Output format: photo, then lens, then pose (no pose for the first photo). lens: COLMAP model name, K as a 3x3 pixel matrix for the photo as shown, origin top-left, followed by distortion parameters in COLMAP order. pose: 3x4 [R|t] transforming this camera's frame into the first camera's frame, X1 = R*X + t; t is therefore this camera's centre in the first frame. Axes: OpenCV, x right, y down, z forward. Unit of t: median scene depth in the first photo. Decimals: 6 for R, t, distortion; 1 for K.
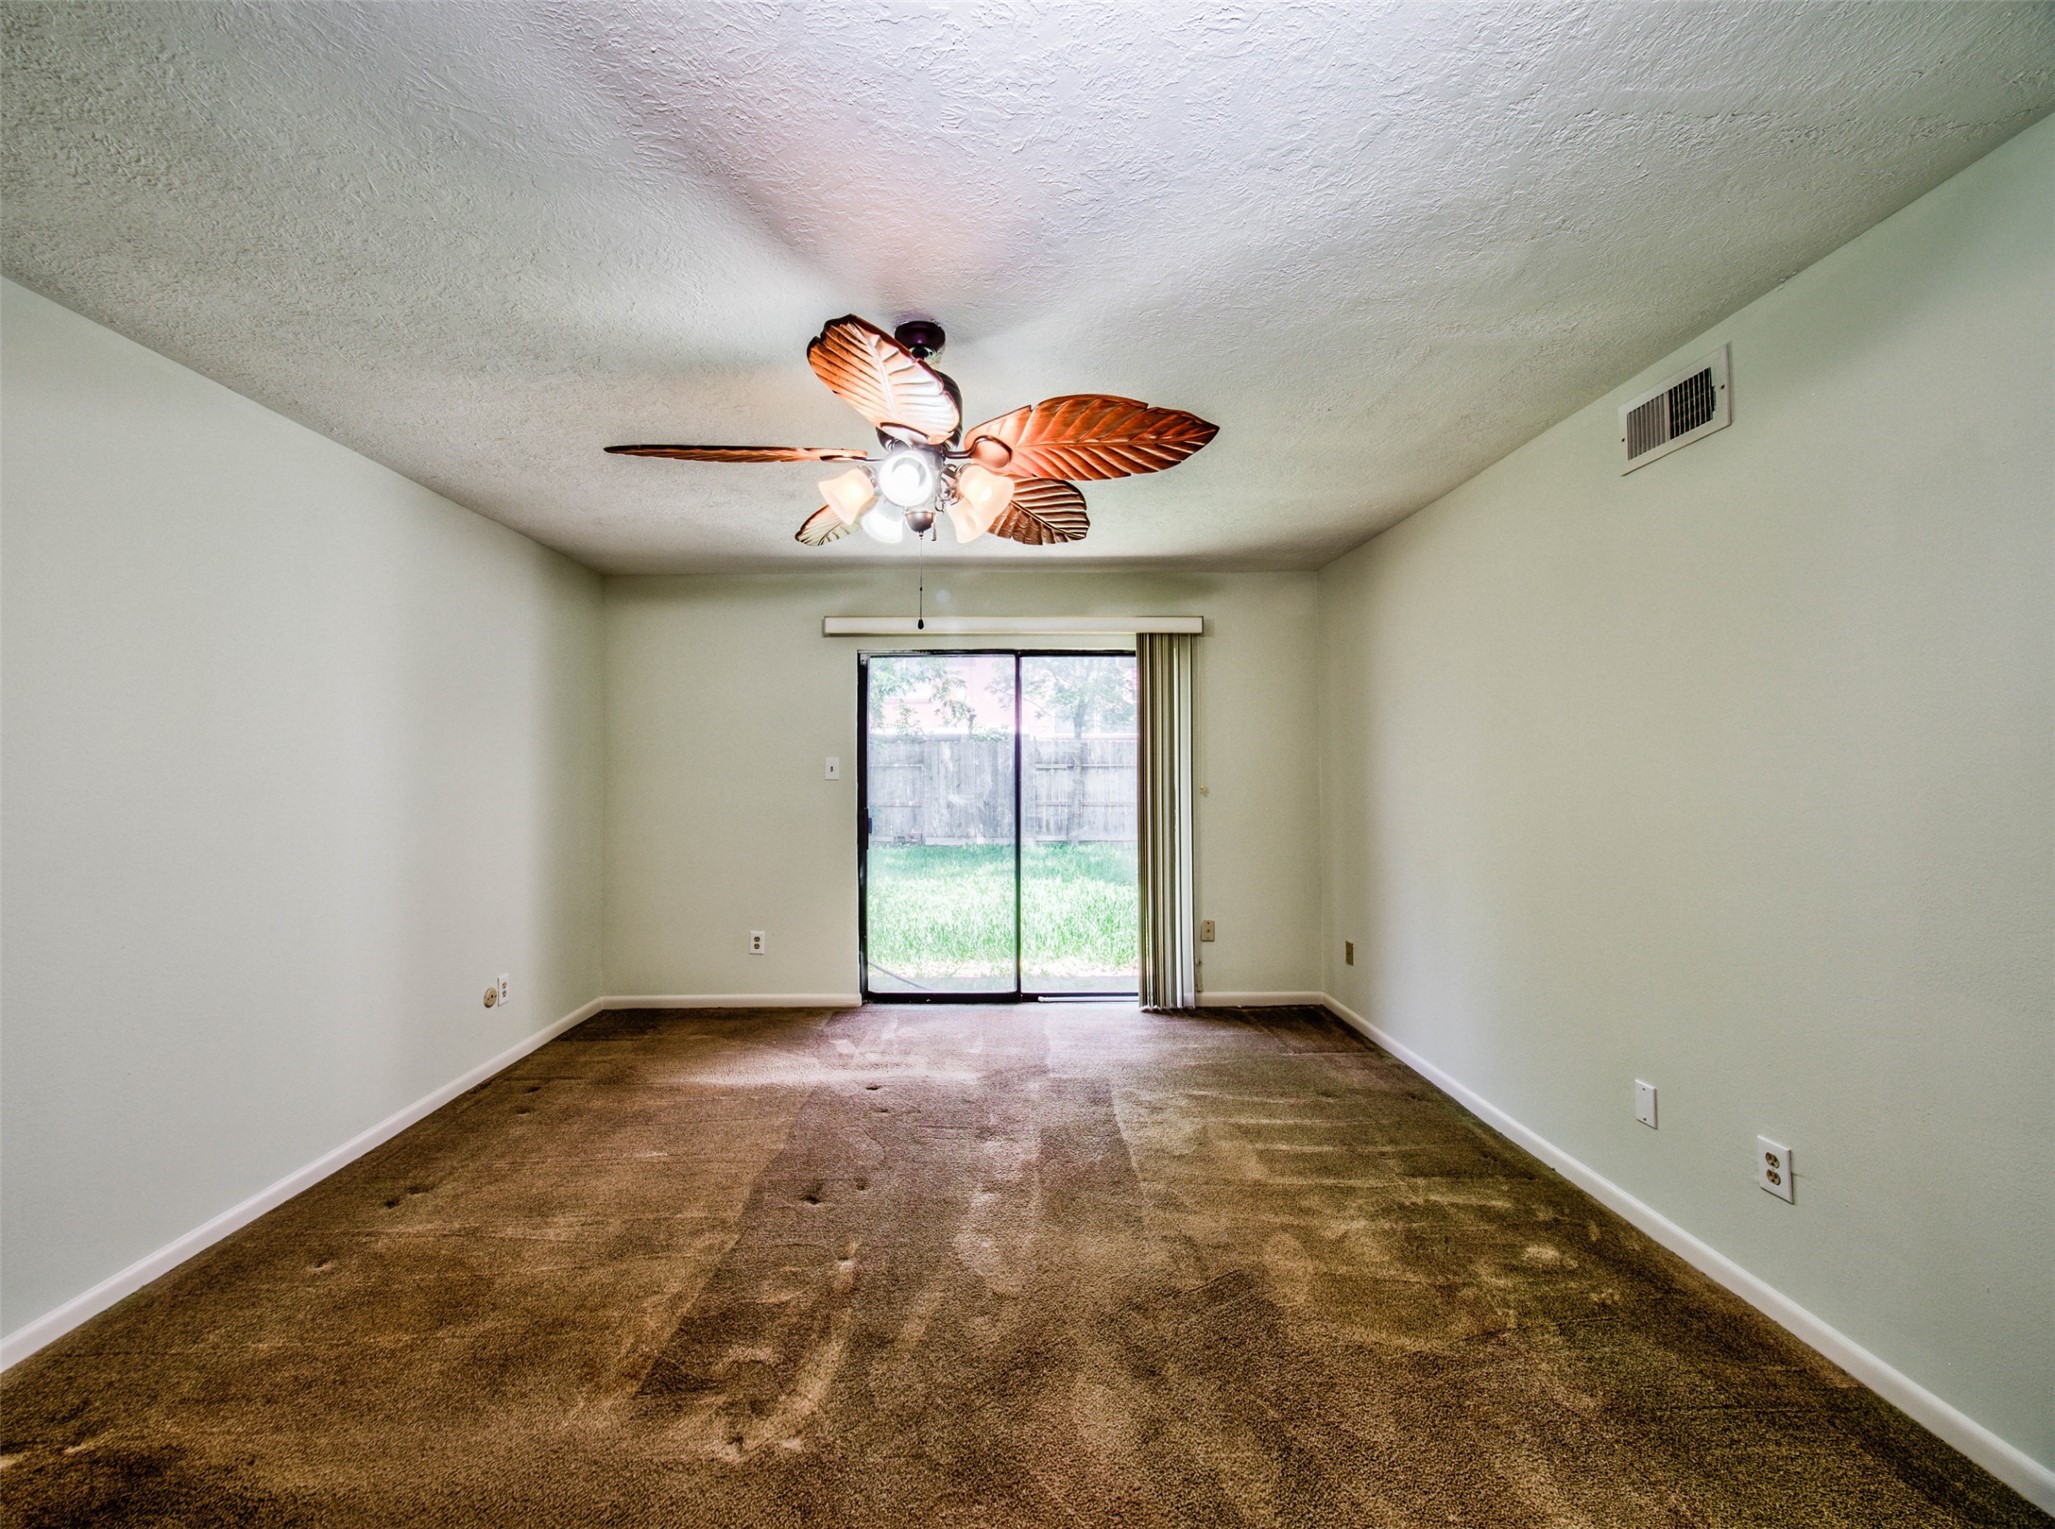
lens RADIAL K [[831.9, 0, 998.7], [0, 831.9, 751.2], [0, 0, 1]] dist [0.002252, 0.000355]
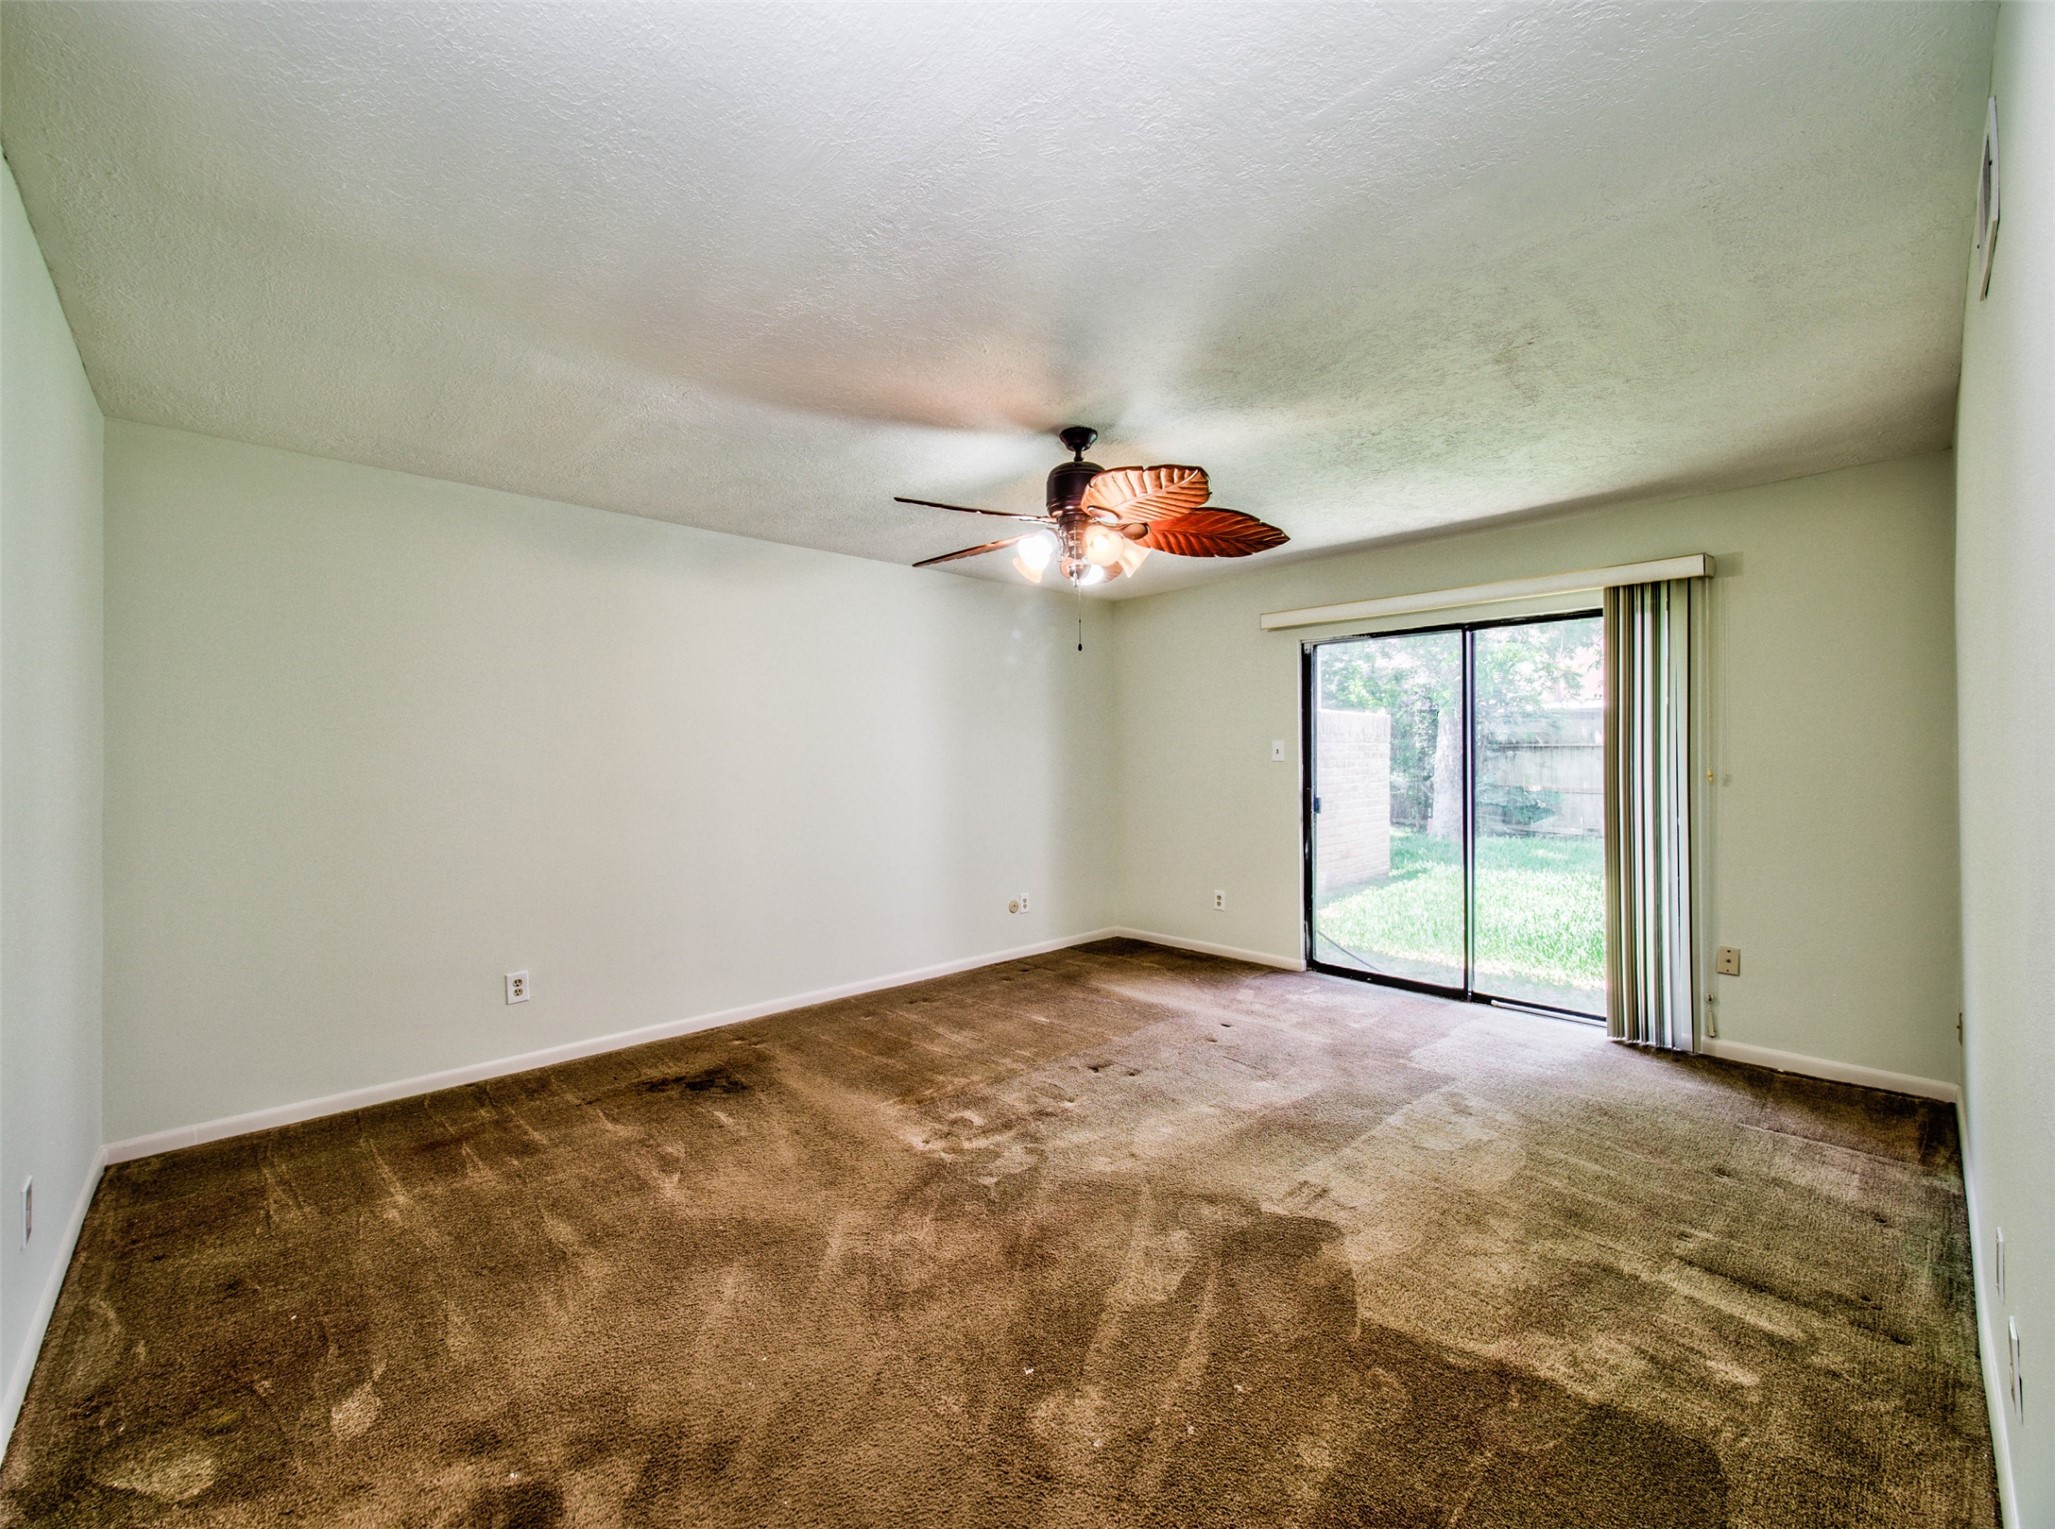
lens RADIAL K [[836.3, 0, 995.8], [0, 836.3, 750.4], [0, 0, 1]] dist [-0.000212, 0.000418]
pose [[0.666444, -0.002985, -0.745549, 0.412102], [0.021928, 0.999638, 0.015599, -0.006363], [0.745232, -0.026744, 0.666268, -0.013270]]
